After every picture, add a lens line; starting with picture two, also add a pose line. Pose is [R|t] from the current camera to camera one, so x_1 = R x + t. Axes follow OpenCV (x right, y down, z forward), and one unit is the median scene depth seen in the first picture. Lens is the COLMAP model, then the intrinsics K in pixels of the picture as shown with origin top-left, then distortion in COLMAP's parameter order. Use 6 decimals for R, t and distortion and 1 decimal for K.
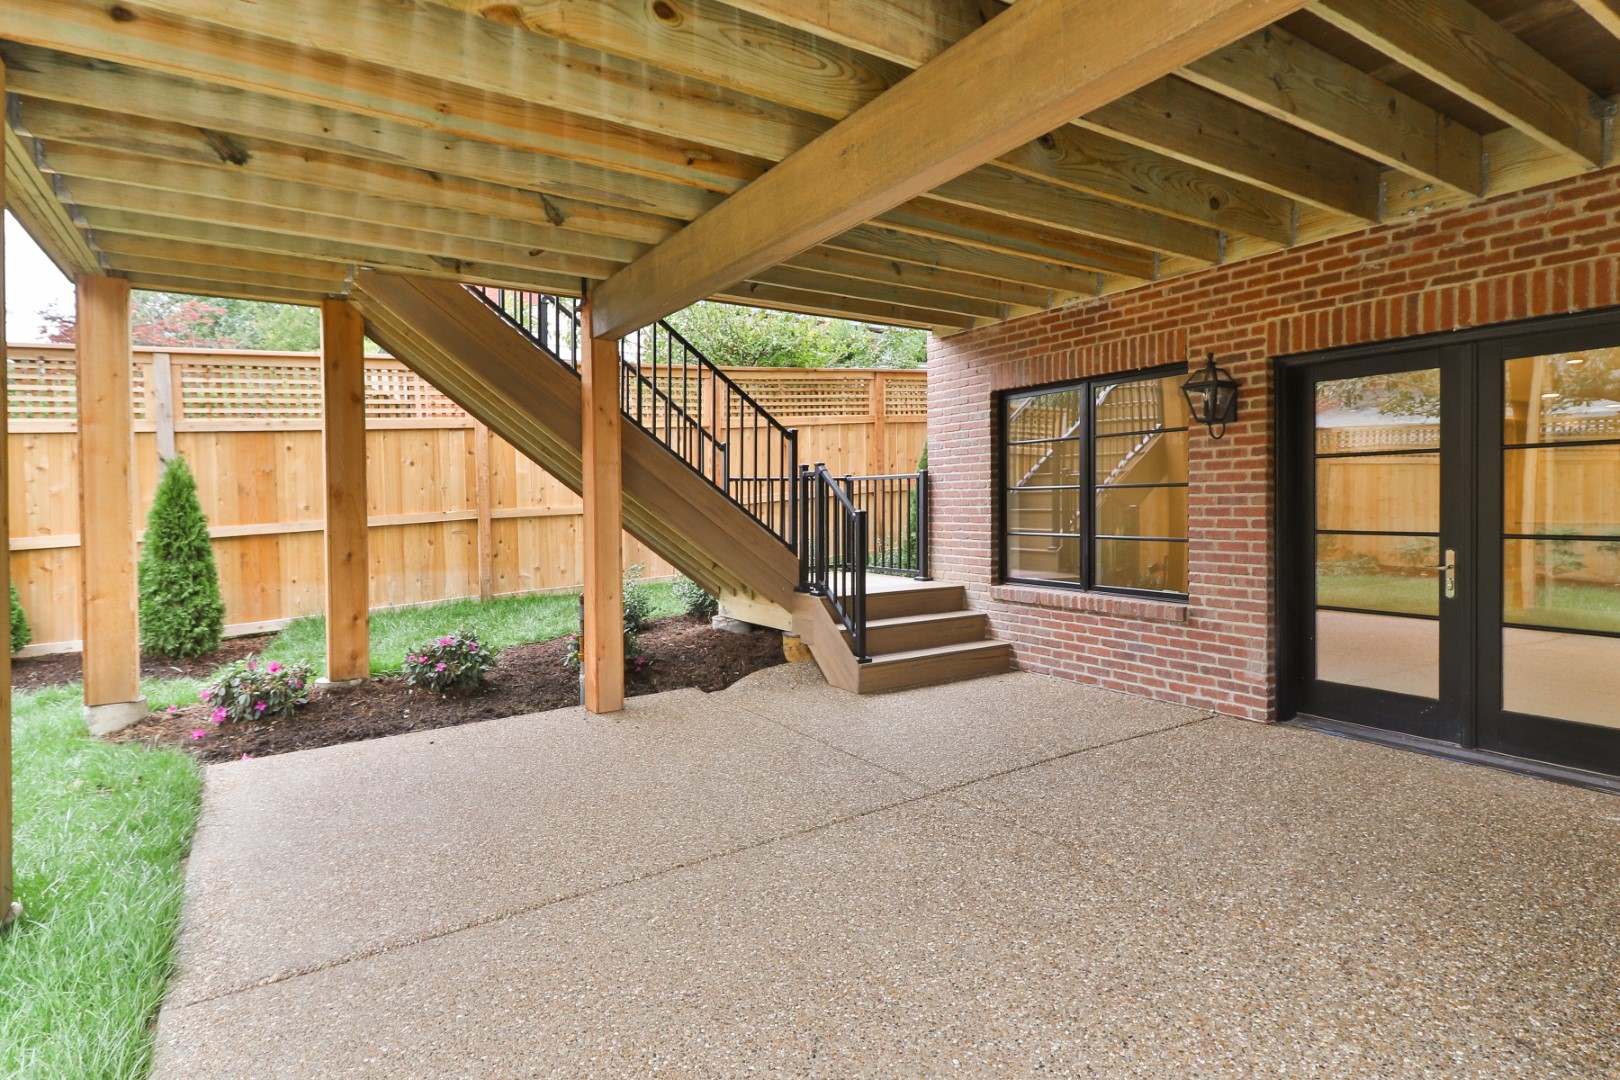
lens RADIAL K [[856.3, 0, 915.6], [0, 856.3, 516.9], [0, 0, 1]] dist [-0.007362, -0.004550]
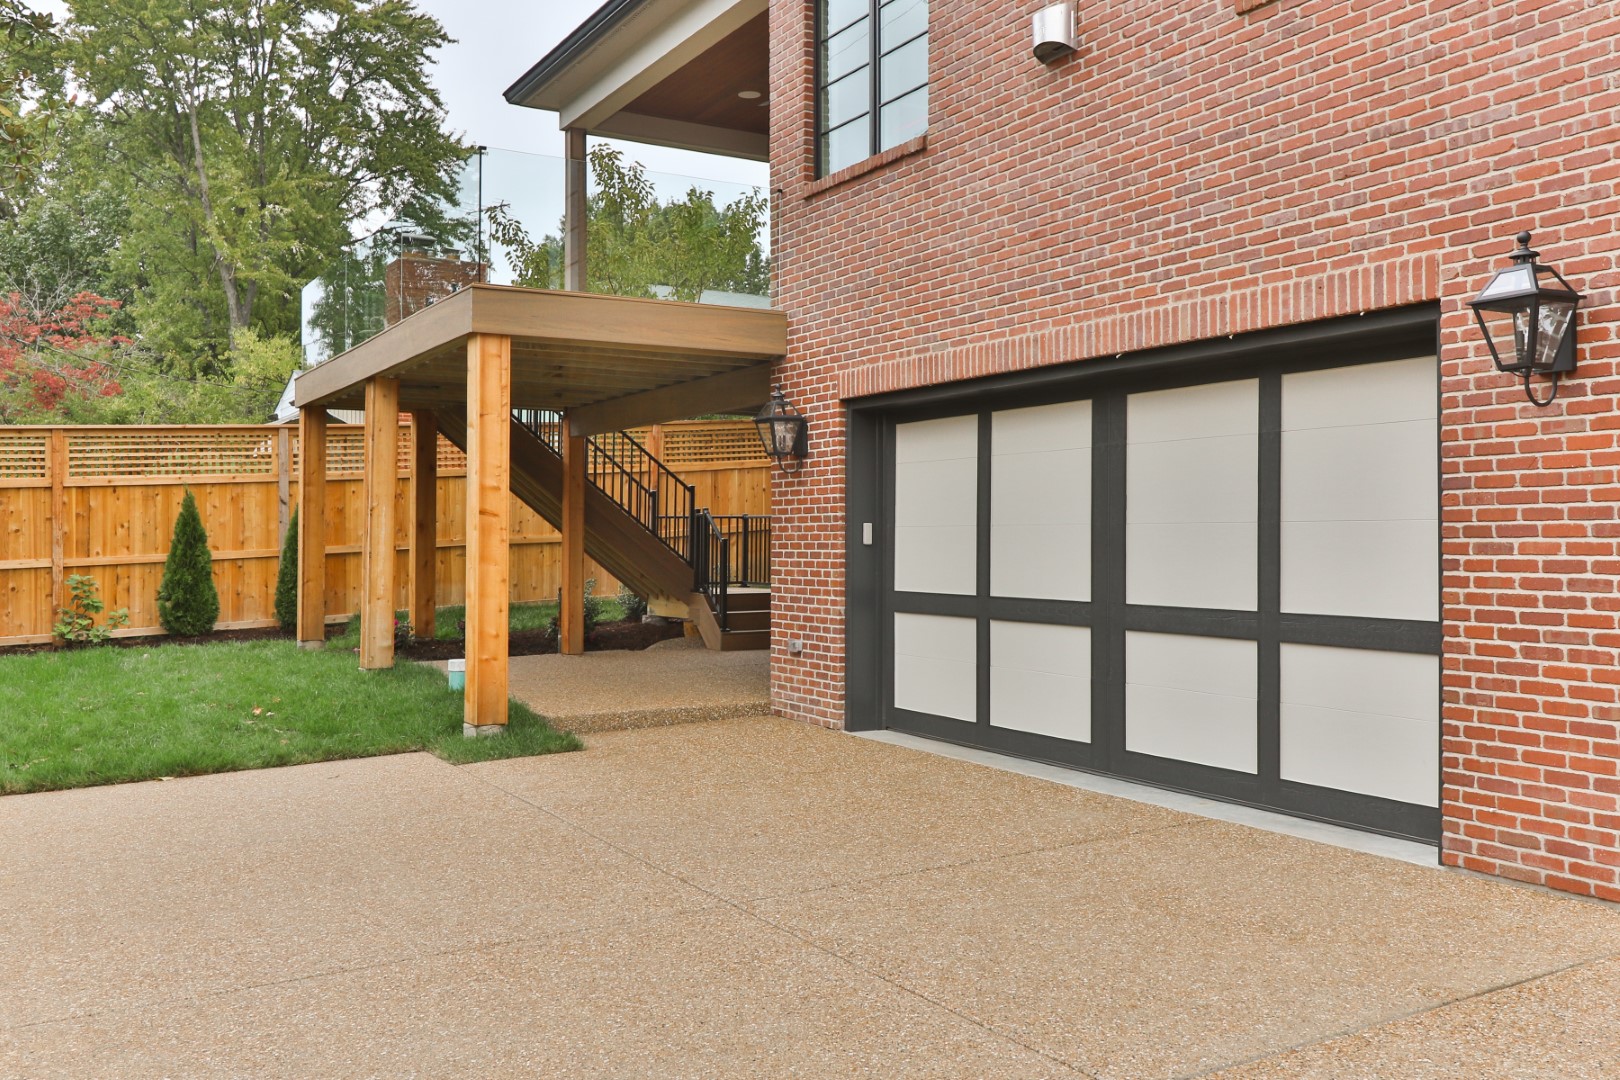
lens RADIAL K [[1435.8, 0, 814.5], [0, 1435.8, 539.3], [0, 0, 1]] dist [-0.020553, -0.014795]
pose [[0.987530, 0.011179, -0.157032, 0.484098], [-0.014117, 0.999745, -0.017605, 0.034967], [0.156795, 0.019602, 0.987437, -1.518485]]
